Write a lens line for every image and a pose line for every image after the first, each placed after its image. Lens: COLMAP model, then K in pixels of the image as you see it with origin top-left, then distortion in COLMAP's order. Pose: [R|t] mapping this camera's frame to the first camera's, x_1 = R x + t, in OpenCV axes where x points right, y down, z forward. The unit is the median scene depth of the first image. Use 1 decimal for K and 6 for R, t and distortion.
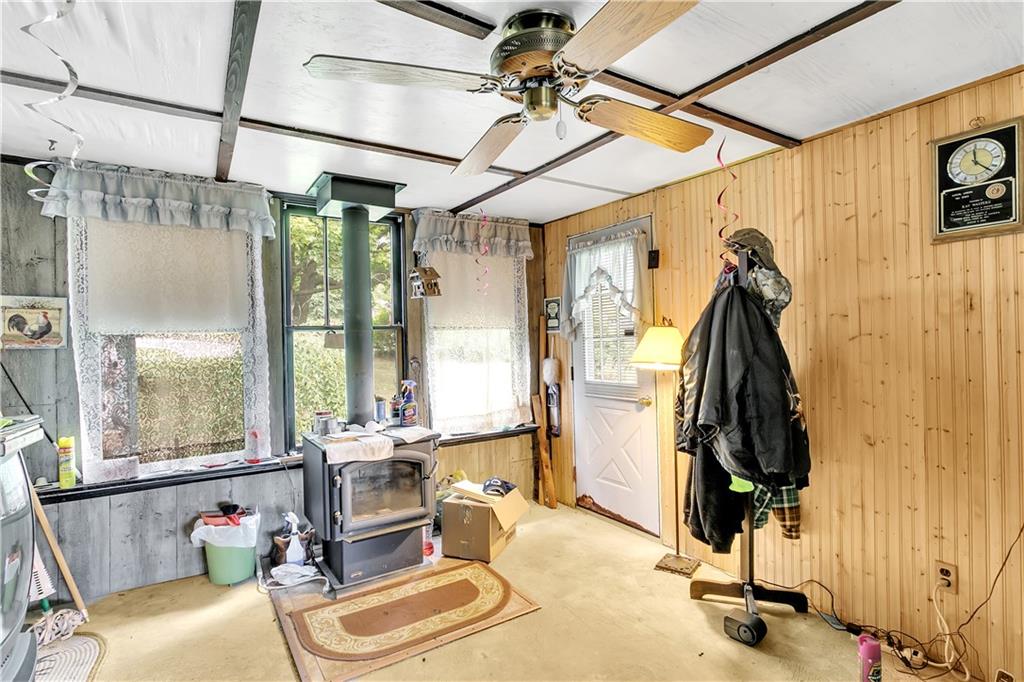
lens RADIAL K [[507.1, 0, 512.7], [0, 507.1, 346.4], [0, 0, 1]] dist [0.000879, 0.000560]
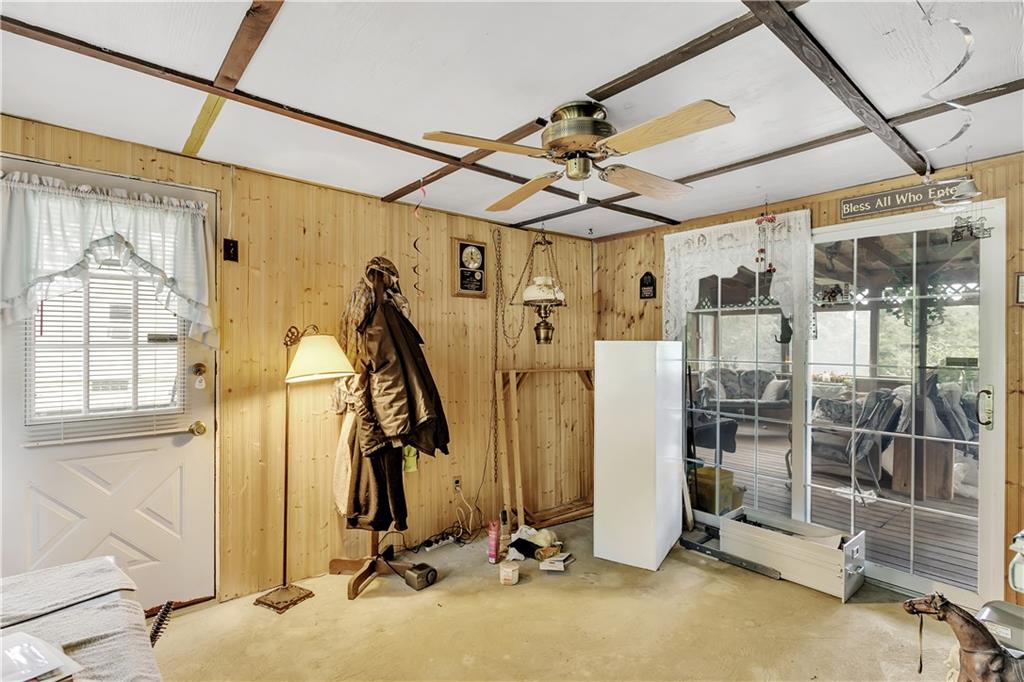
lens RADIAL K [[501.8, 0, 512.0], [0, 501.8, 341.0], [0, 0, 1]] dist [0.002555, 0.000803]
pose [[-0.136532, 0.021845, 0.990395, -0.855807], [0.008281, 0.999747, -0.020910, -0.007518], [-0.990601, 0.005347, -0.136679, 0.973225]]
